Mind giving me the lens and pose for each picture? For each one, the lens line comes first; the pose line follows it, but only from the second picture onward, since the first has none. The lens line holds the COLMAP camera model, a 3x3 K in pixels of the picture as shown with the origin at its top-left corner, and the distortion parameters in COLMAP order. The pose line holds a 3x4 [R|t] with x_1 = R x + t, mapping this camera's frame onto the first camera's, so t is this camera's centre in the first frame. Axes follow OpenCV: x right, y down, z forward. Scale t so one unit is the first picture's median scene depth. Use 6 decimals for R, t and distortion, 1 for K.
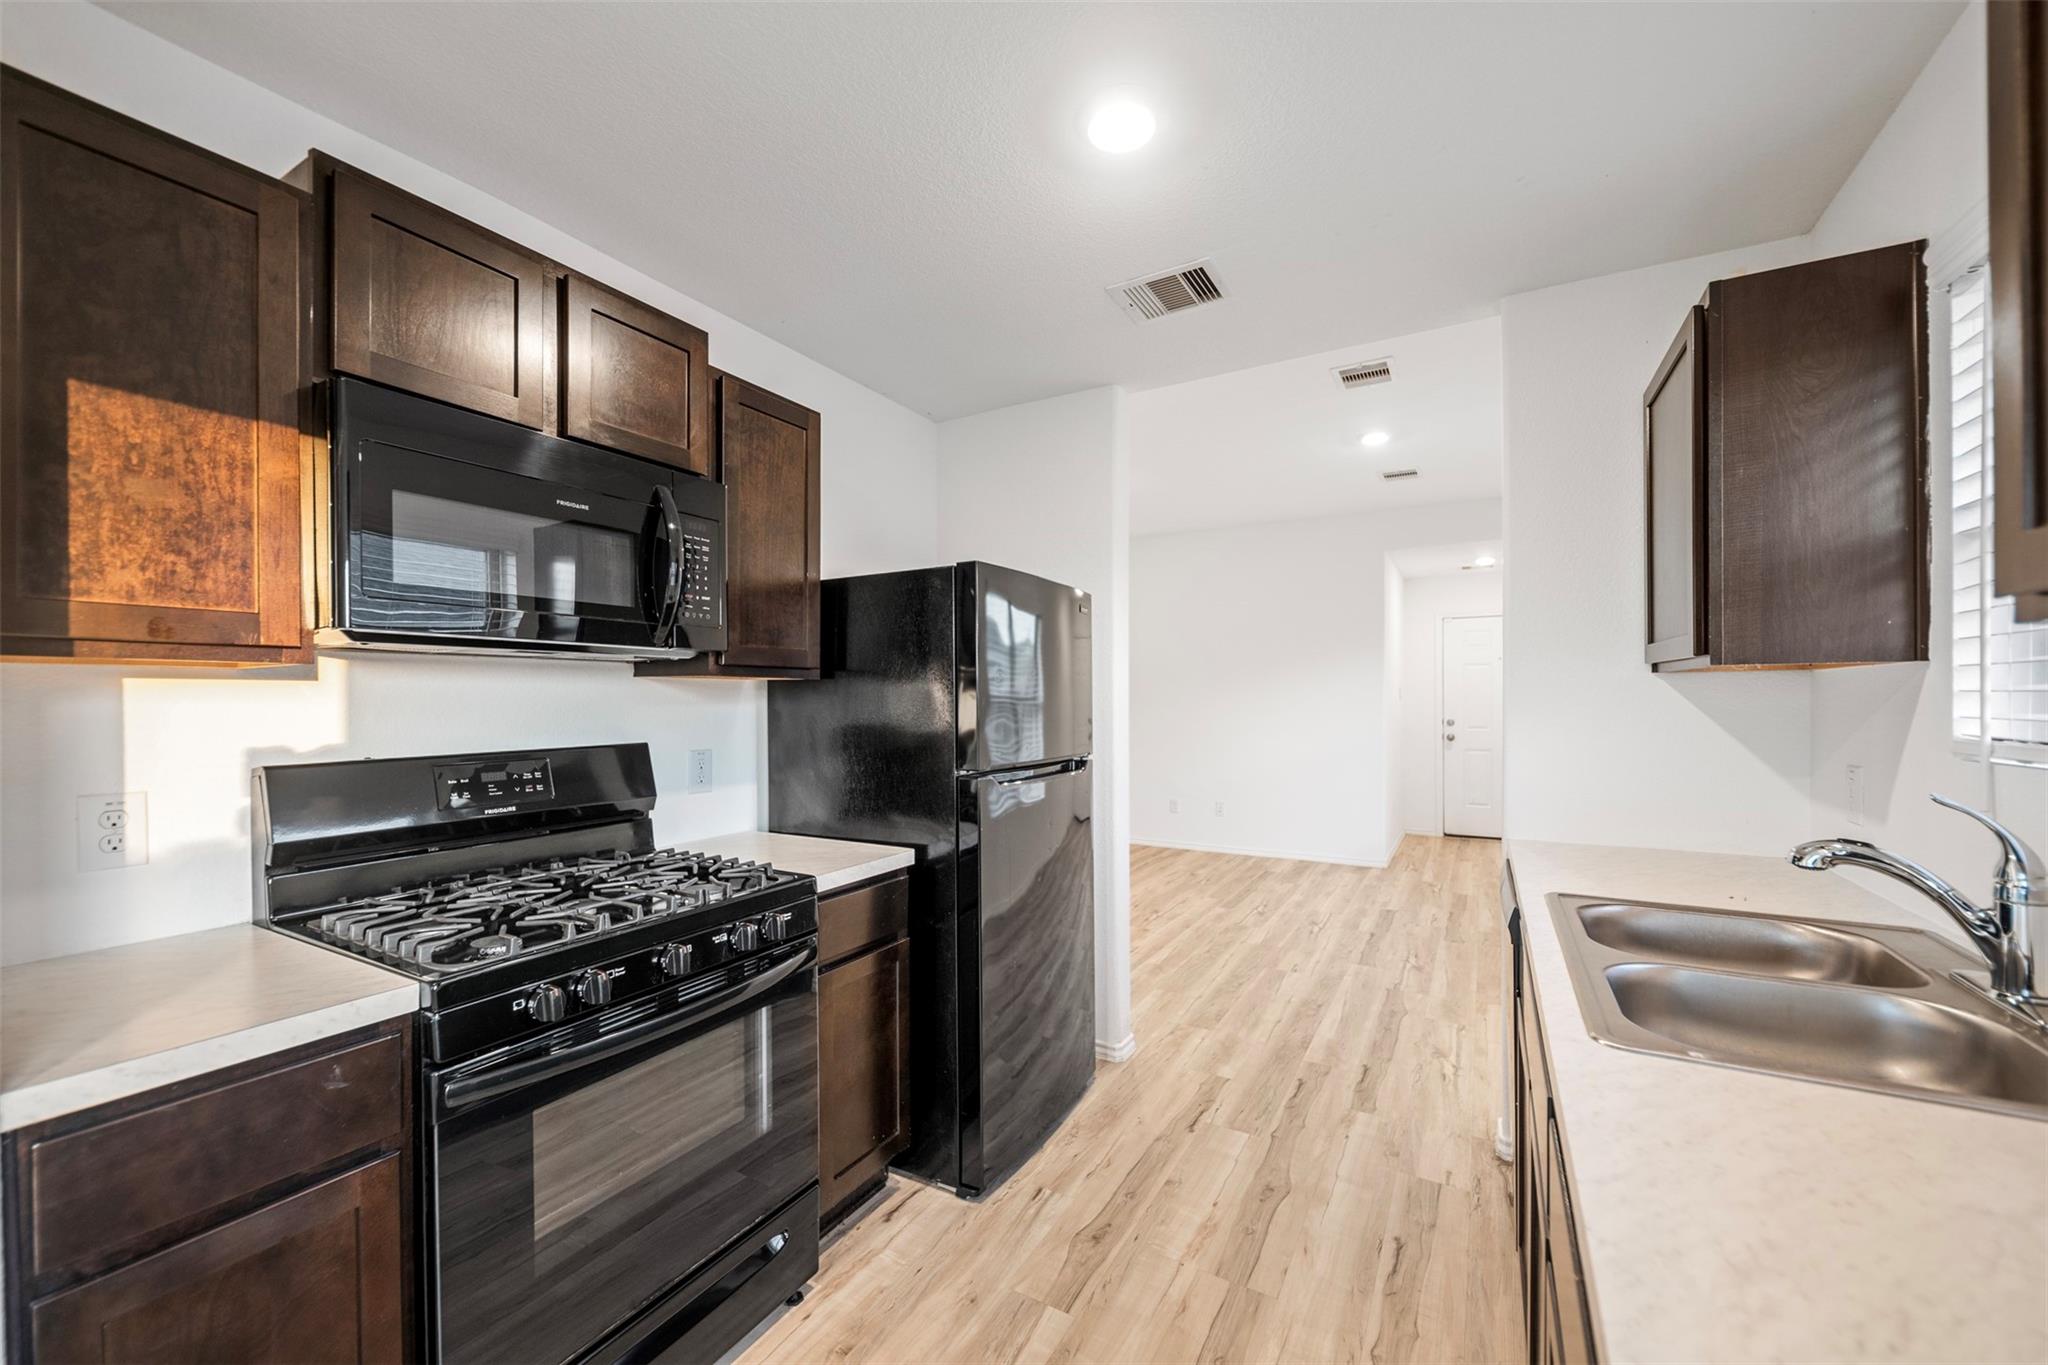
lens RADIAL K [[805.8, 0, 1007.2], [0, 805.8, 692.4], [0, 0, 1]] dist [0.001859, 0.000012]
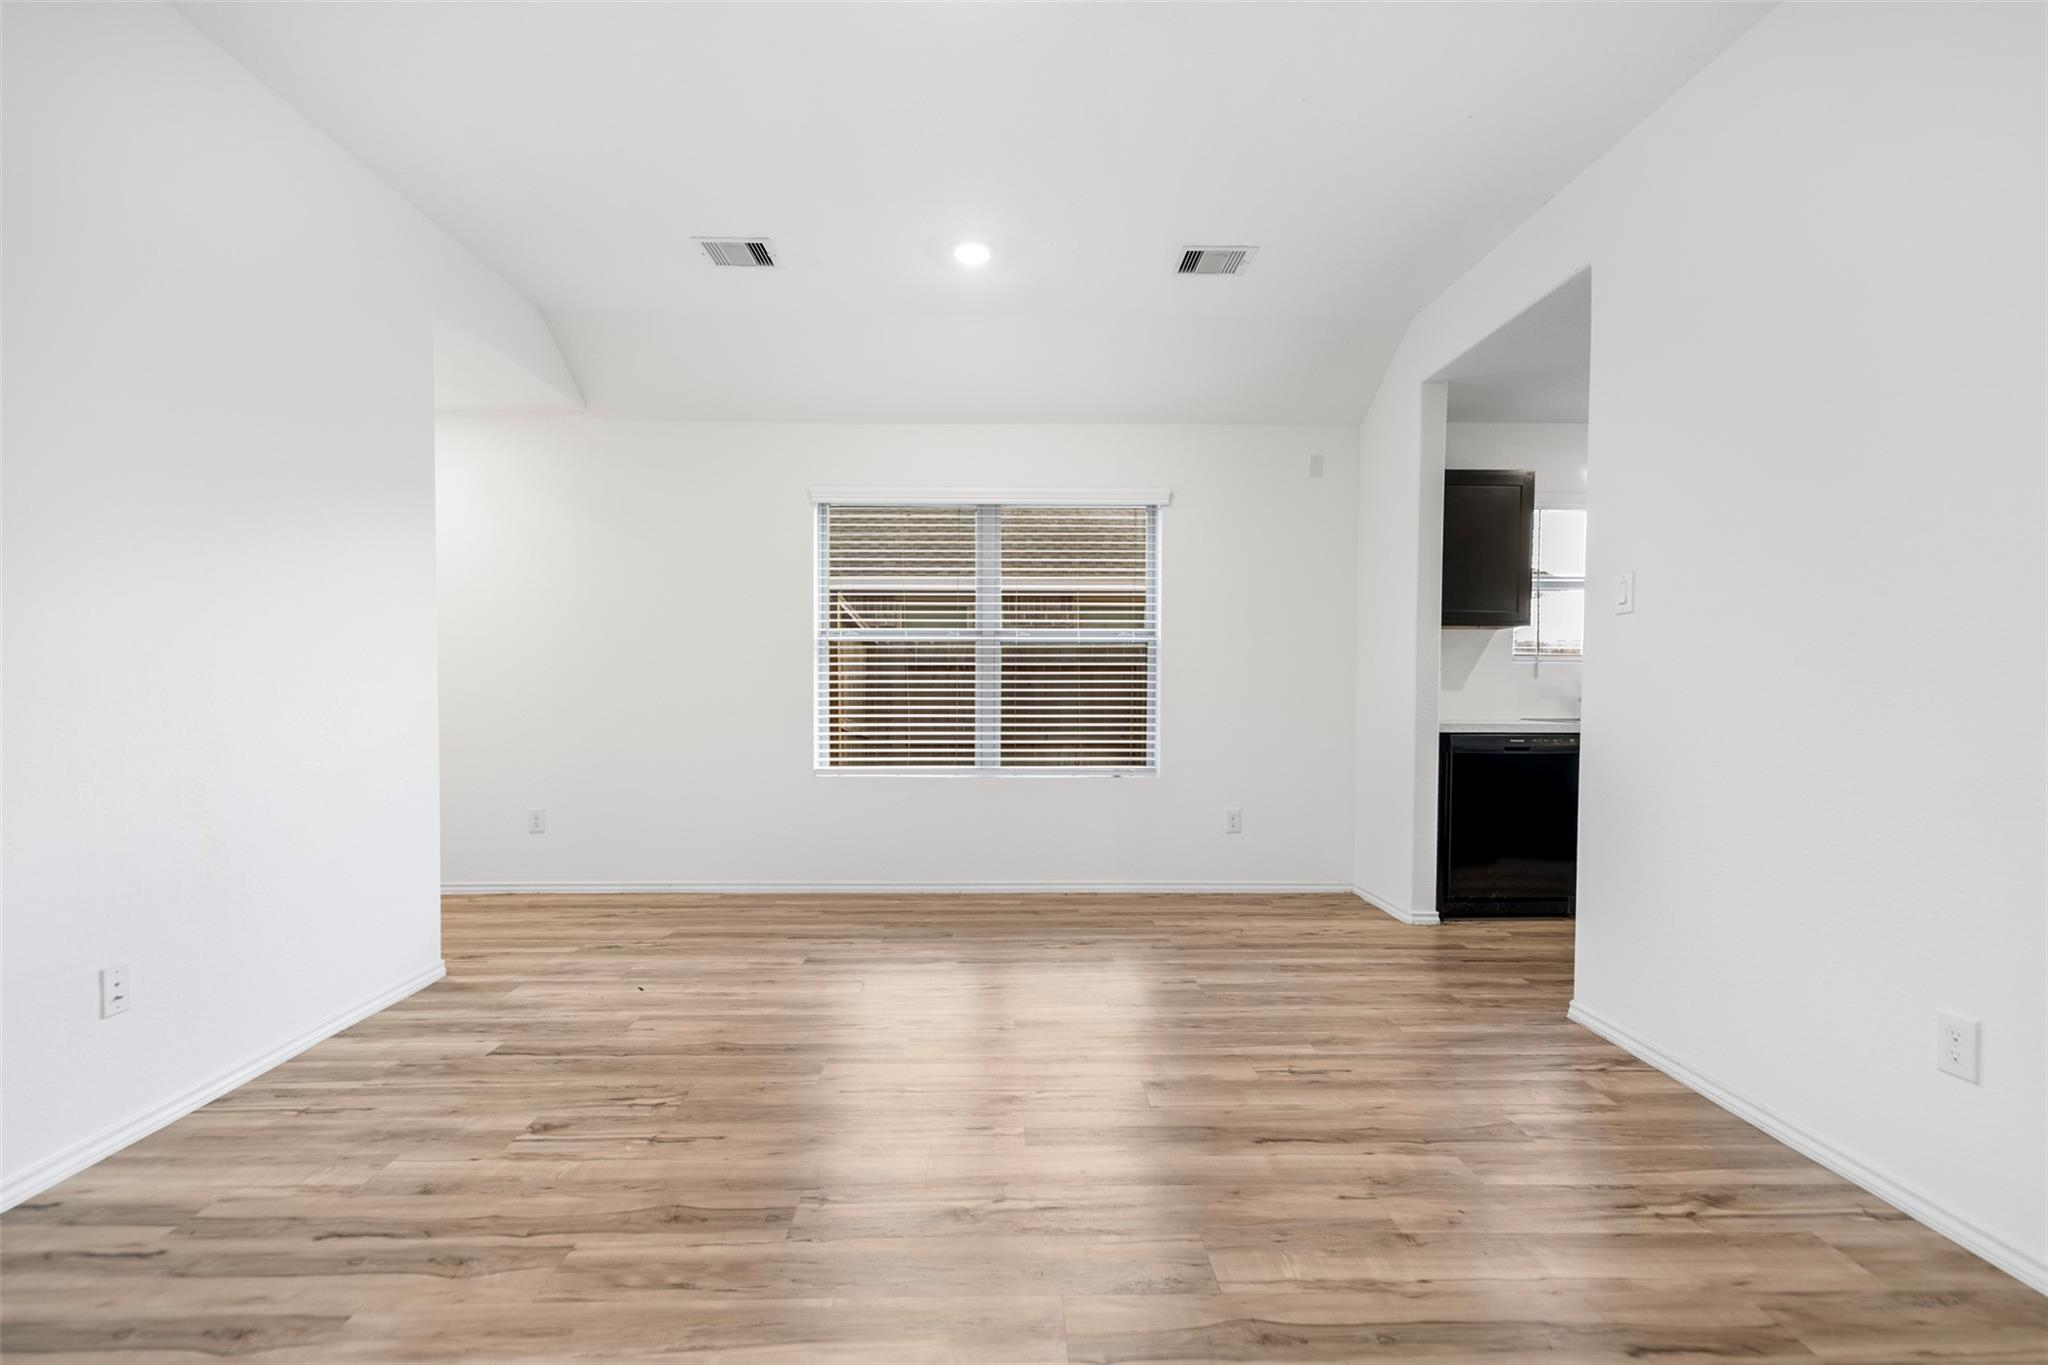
lens RADIAL K [[933.0, 0, 1010.9], [0, 933.0, 688.2], [0, 0, 1]] dist [-0.003966, -0.000907]
pose [[-0.520564, -0.001663, 0.853821, -0.288293], [-0.003593, 0.999994, -0.000243, 0.068174], [-0.853815, -0.003194, -0.520567, 1.523736]]
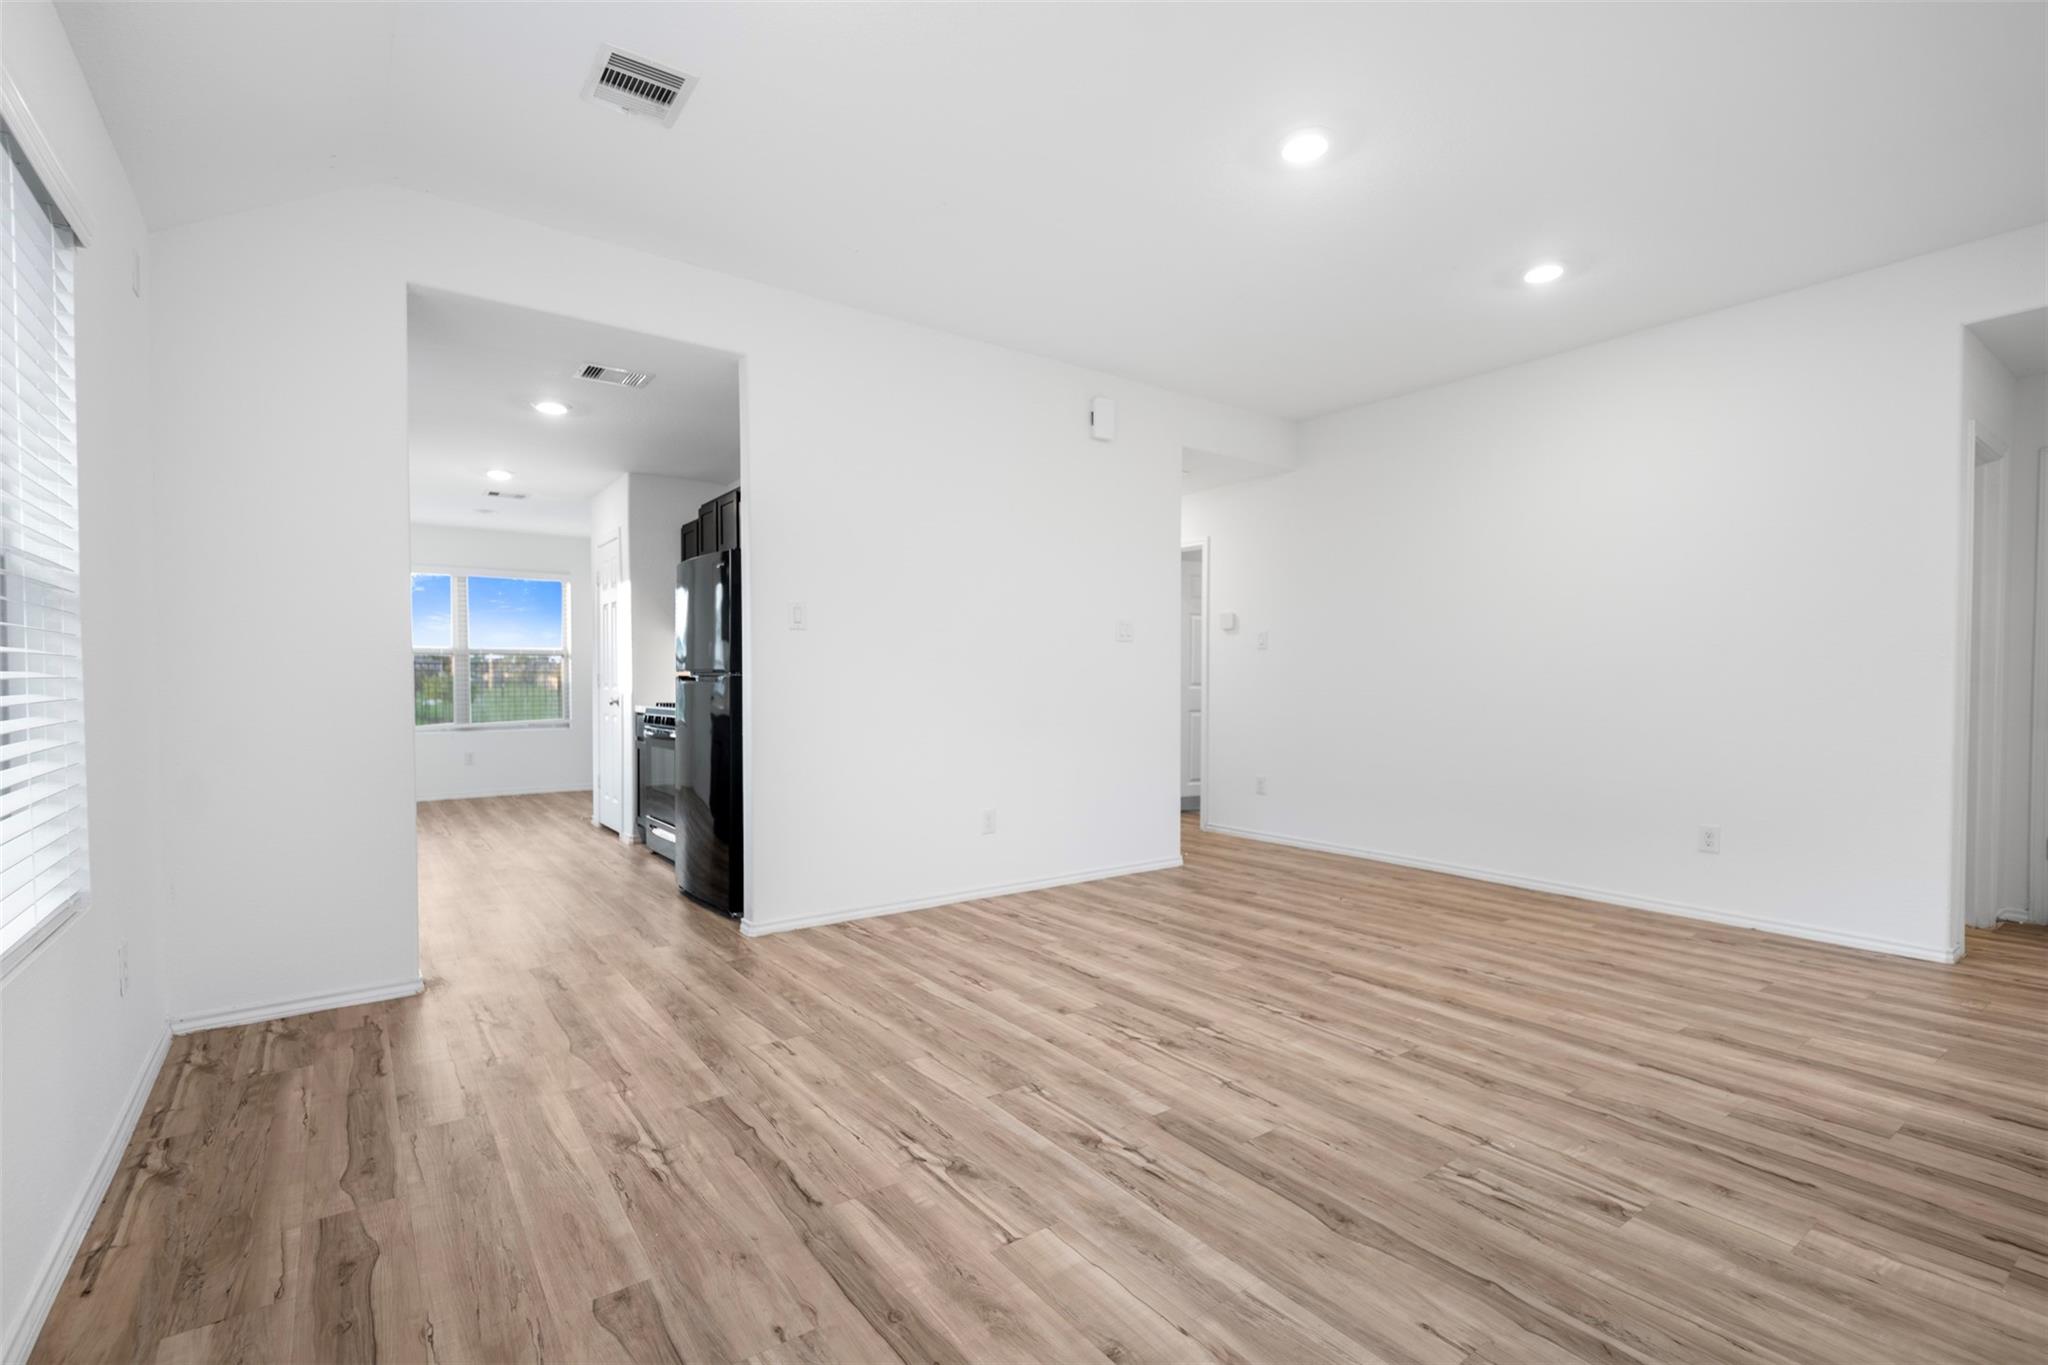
lens RADIAL K [[933.0, 0, 1012.8], [0, 933.0, 689.2], [0, 0, 1]] dist [-0.003966, -0.000907]
pose [[-0.401449, 0.016432, -0.915734, 0.888463], [0.004432, 0.999862, 0.015998, 0.060324], [0.915871, 0.002364, -0.401466, 1.382725]]
